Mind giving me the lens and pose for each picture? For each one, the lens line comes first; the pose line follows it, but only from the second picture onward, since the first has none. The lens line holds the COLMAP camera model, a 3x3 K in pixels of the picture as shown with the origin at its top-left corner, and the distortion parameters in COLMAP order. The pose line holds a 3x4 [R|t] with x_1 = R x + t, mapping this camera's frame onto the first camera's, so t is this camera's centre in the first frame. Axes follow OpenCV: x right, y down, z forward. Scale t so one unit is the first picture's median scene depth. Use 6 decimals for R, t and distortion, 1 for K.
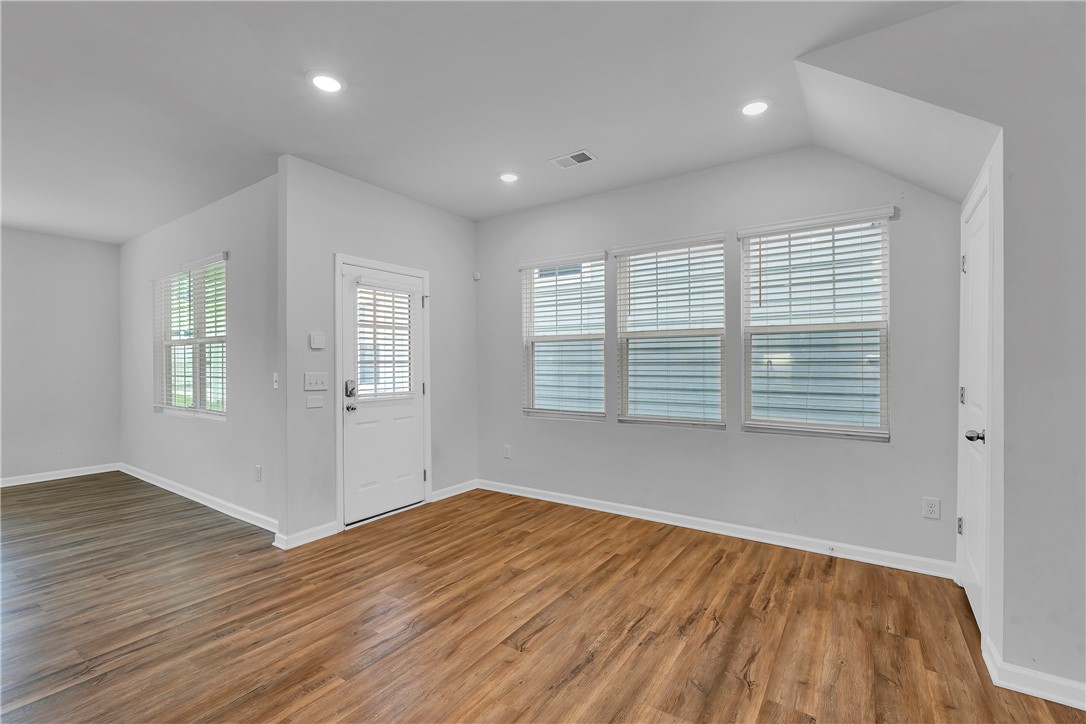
lens RADIAL K [[481.1, 0, 542.6], [0, 481.1, 363.1], [0, 0, 1]] dist [-0.002805, -0.000220]
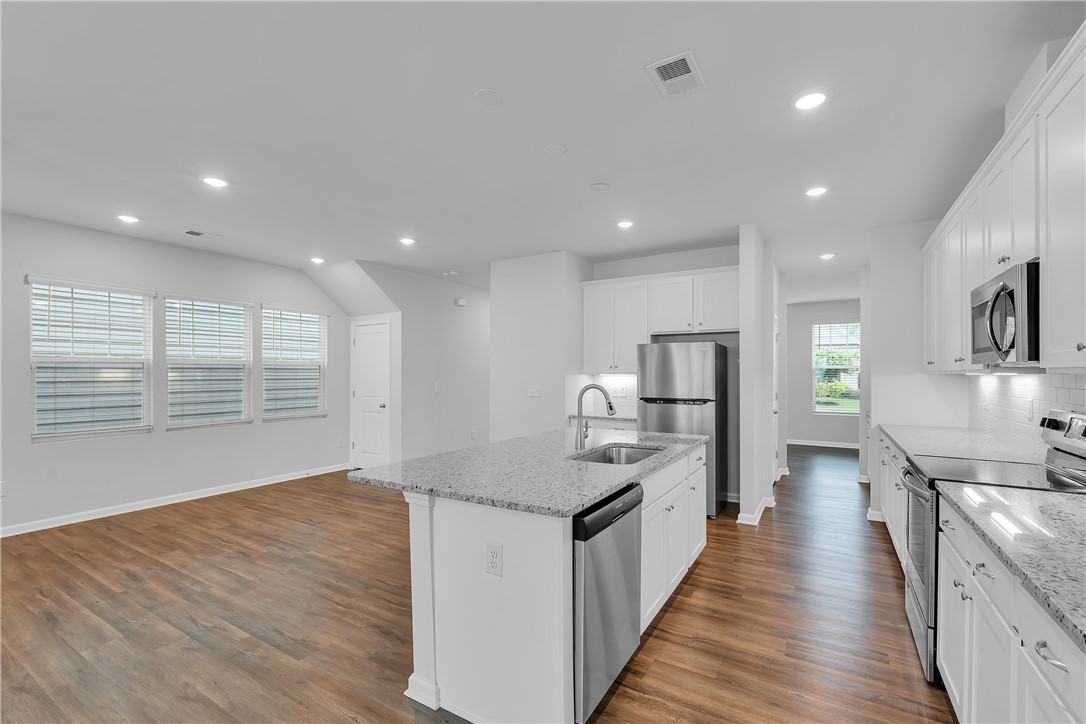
lens RADIAL K [[481.1, 0, 545.9], [0, 481.1, 370.1], [0, 0, 1]] dist [-0.002805, -0.000220]
pose [[-0.049254, 0.005560, 0.998771, -1.582299], [0.005007, 0.999973, -0.005320, -0.036495], [-0.998774, 0.004738, -0.049281, 0.096602]]
